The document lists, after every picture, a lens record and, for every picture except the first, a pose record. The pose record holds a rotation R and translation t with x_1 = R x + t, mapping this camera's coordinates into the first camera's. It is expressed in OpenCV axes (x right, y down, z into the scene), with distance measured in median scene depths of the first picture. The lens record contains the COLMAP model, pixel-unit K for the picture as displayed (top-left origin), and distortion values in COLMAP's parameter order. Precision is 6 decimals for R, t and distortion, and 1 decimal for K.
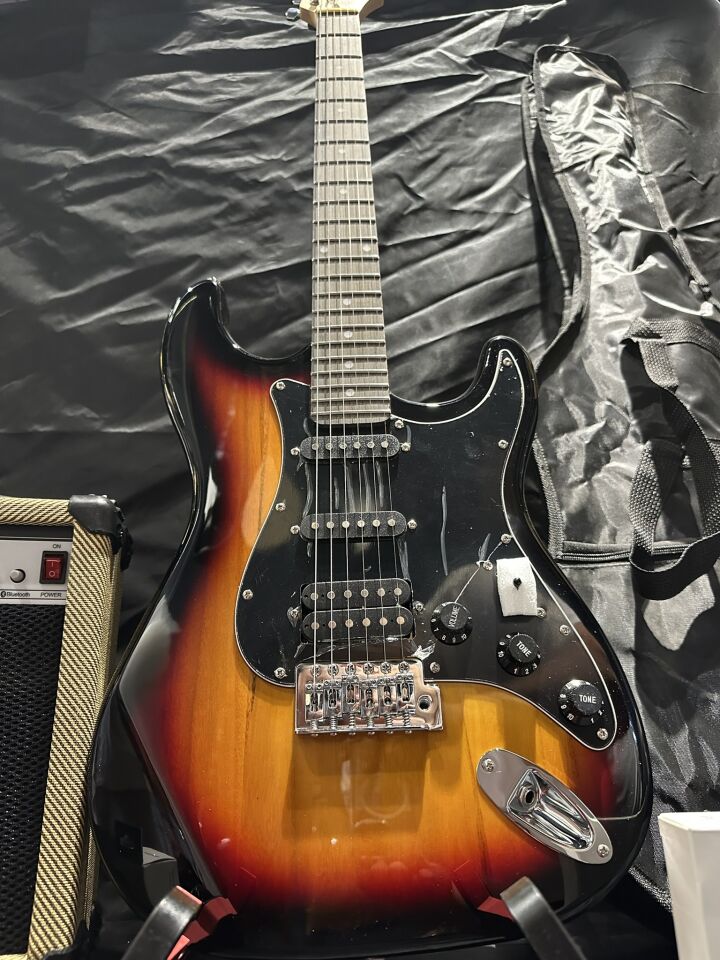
lens RADIAL K [[694.8, 0, 360.3], [0, 694.8, 473.7], [0, 0, 1]] dist [-0.008204, -0.019295]
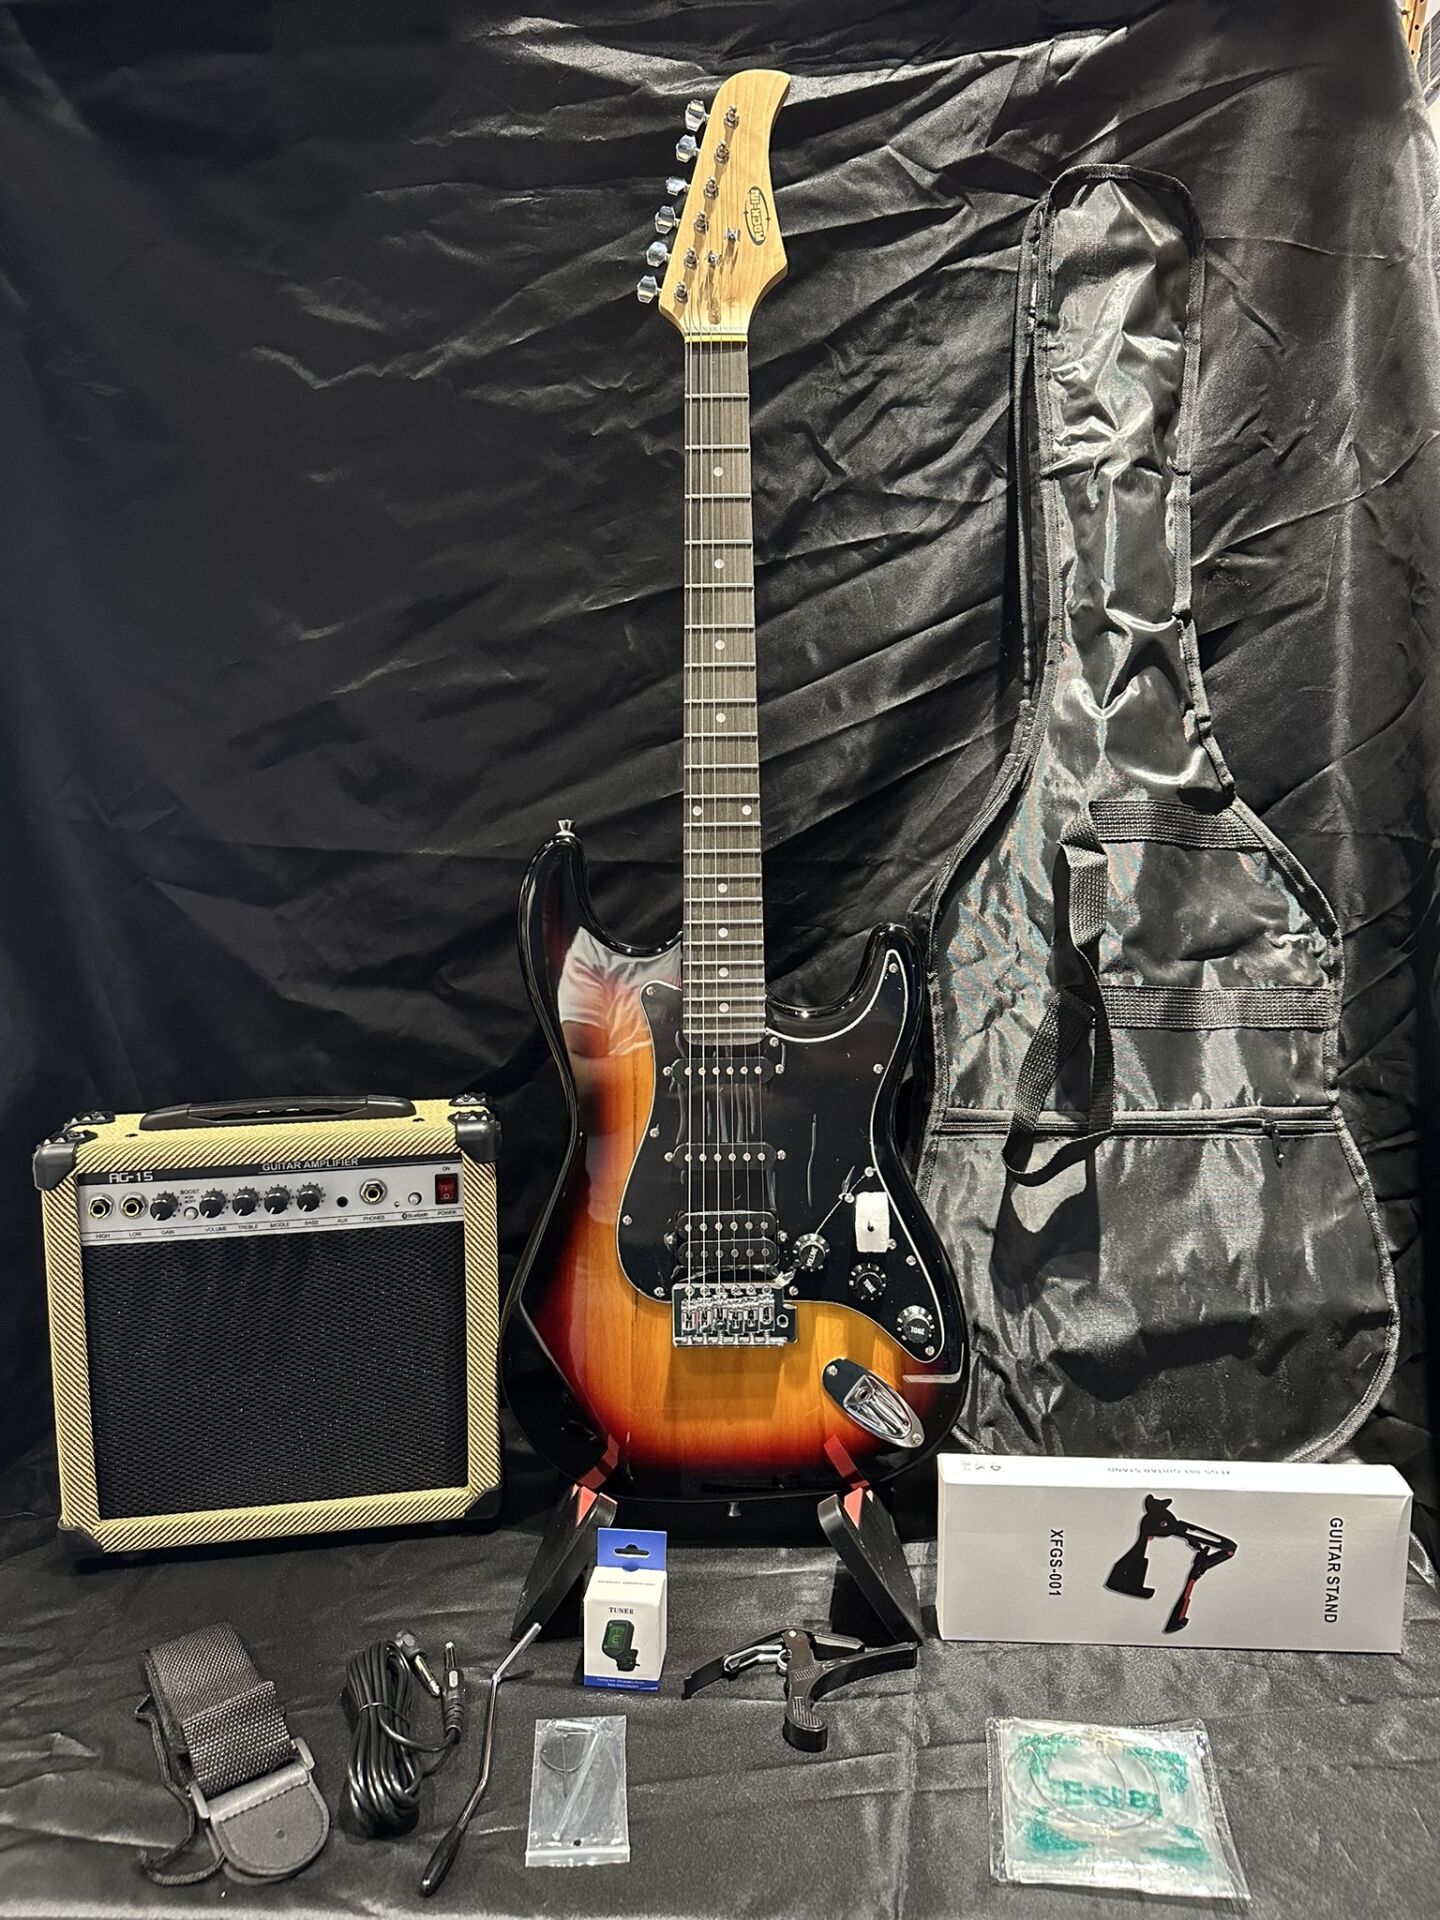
lens RADIAL K [[1389.6, 0, 728.7], [0, 1389.6, 968.1], [0, 0, 1]] dist [-0.008204, -0.019295]
pose [[0.999725, 0.023114, -0.003887, -0.001223], [-0.018963, 0.895082, 0.445499, -0.566135], [0.013777, -0.445303, 0.895274, -0.382963]]
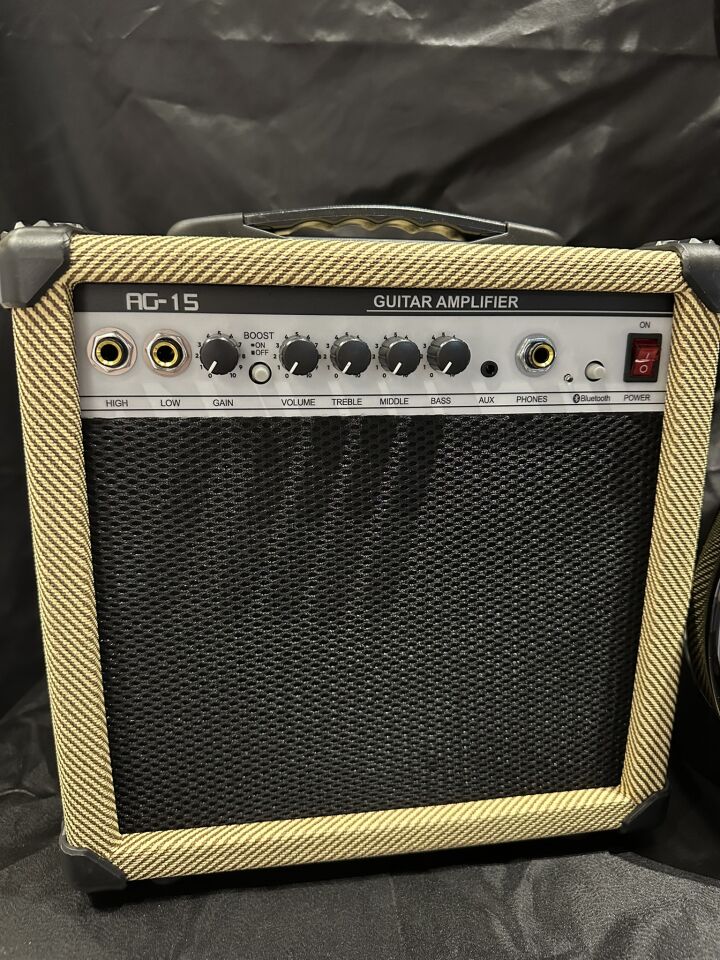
lens RADIAL K [[694.8, 0, 342.4], [0, 694.8, 488.4], [0, 0, 1]] dist [-0.008204, -0.019295]
pose [[0.997378, 0.048818, -0.053425, -0.343897], [-0.010589, 0.828719, 0.559565, -0.068171], [0.071591, -0.557532, 0.827063, 0.169460]]
